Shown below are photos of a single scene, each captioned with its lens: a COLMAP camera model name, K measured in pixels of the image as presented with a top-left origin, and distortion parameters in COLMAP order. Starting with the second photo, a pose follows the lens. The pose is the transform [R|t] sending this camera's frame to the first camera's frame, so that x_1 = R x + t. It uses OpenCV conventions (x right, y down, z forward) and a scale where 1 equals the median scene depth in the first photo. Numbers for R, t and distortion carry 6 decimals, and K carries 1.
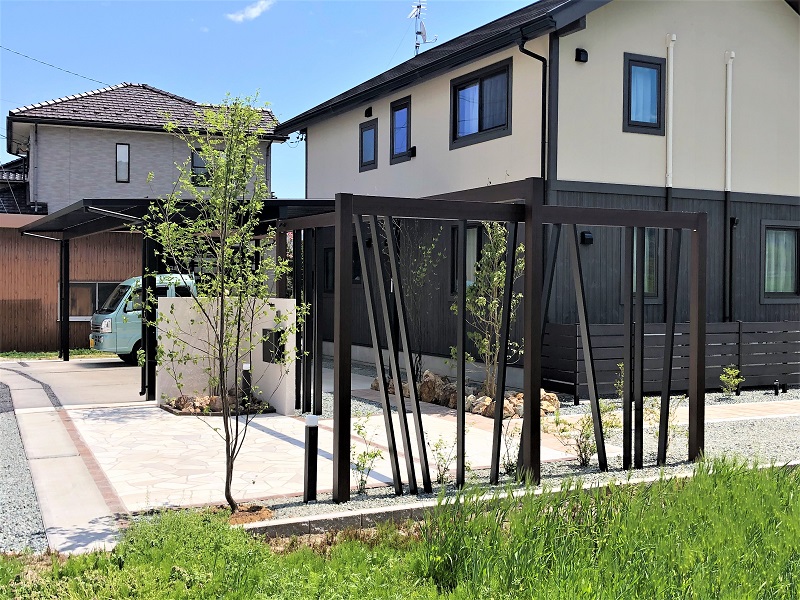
lens RADIAL K [[931.7, 0, 400.0], [0, 931.7, 300.0], [0, 0, 1]] dist [0.112209, -0.008371]
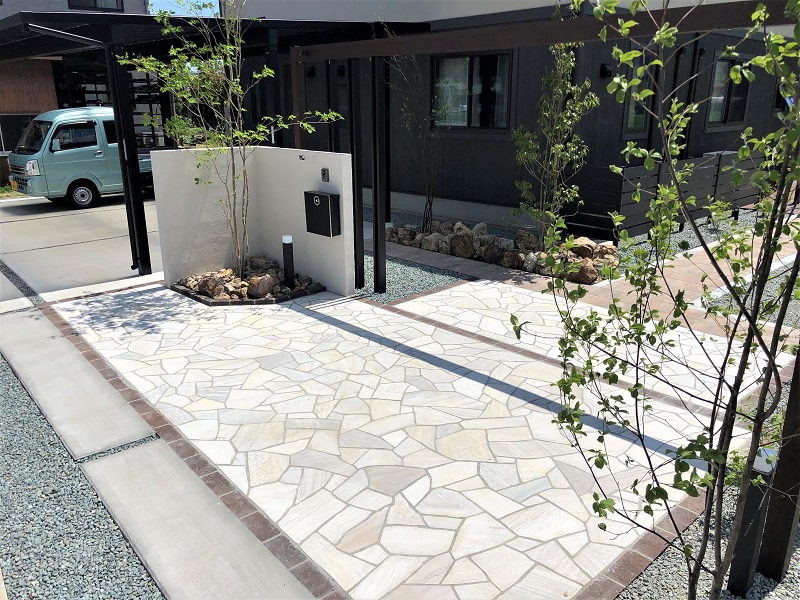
lens RADIAL K [[653.2, 0, 403.4], [0, 653.2, 293.9], [0, 0, 1]] dist [0.050365, -0.051048]
pose [[0.963958, -0.081180, 0.253367, -0.207856], [0.011703, 0.964329, 0.264449, -0.030901], [-0.265797, -0.251952, 0.930522, 0.417205]]
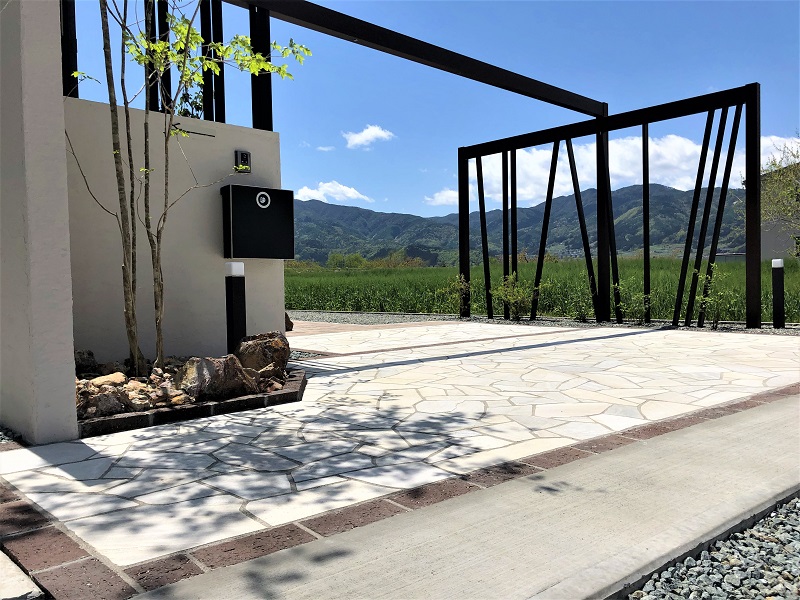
lens RADIAL K [[653.2, 0, 403.4], [0, 653.2, 293.9], [0, 0, 1]] dist [0.050365, -0.051048]
pose [[-0.263232, -0.032563, 0.964183, -0.455742], [0.021287, 0.998991, 0.039550, 0.069828], [-0.964498, 0.030936, -0.262273, 0.967105]]
